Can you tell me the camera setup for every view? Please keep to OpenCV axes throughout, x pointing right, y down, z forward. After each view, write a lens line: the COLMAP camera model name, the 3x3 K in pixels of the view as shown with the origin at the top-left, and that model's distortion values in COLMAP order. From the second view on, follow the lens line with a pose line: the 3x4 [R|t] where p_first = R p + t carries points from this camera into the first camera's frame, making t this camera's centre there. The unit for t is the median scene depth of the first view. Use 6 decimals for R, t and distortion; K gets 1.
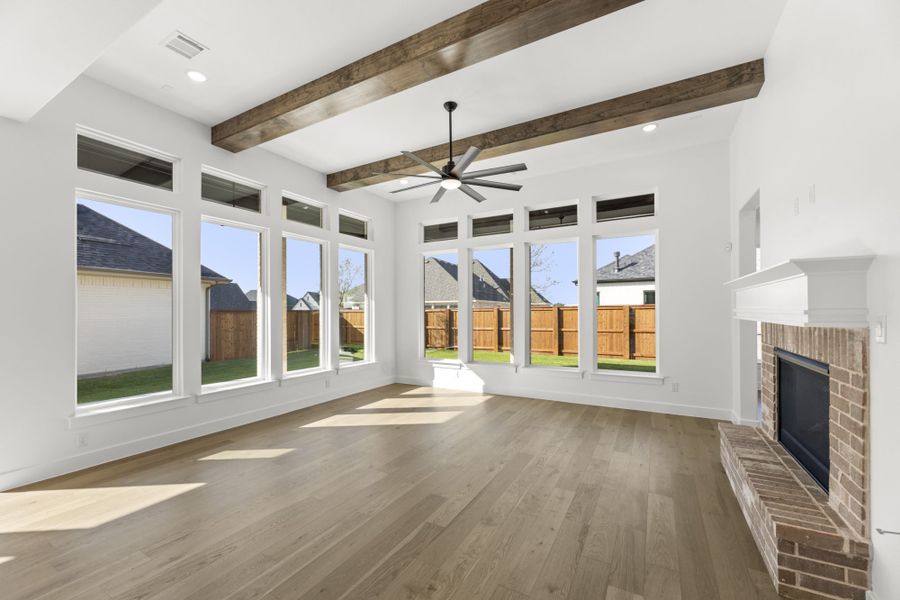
lens RADIAL K [[363.5, 0, 451.9], [0, 363.5, 304.5], [0, 0, 1]] dist [0.001473, 0.000105]
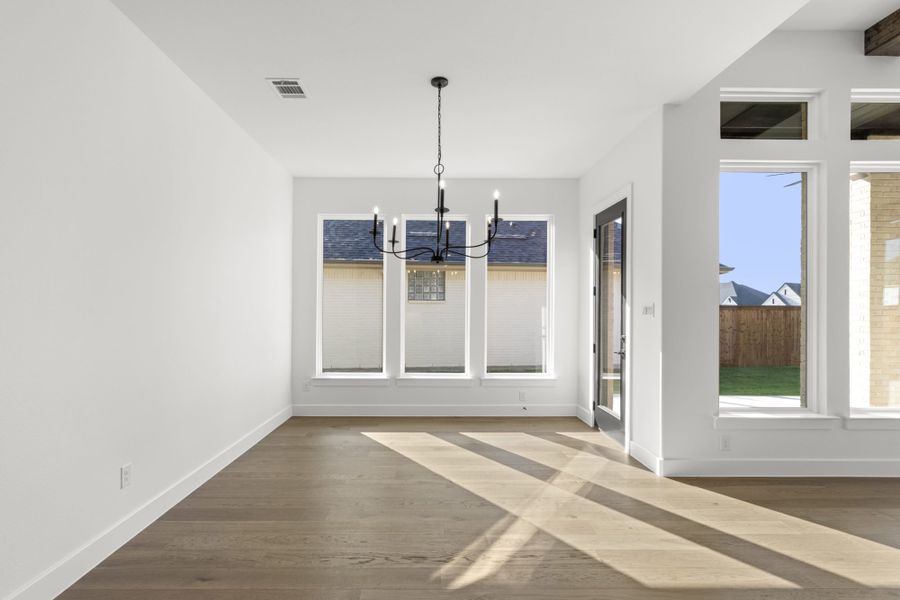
lens RADIAL K [[426.3, 0, 443.6], [0, 426.3, 305.8], [0, 0, 1]] dist [-0.000065, -0.000358]
pose [[0.502470, -0.004091, -0.864585, -0.103589], [0.011889, 0.999927, 0.002178, 0.005504], [0.864513, -0.011373, 0.502482, -0.026635]]
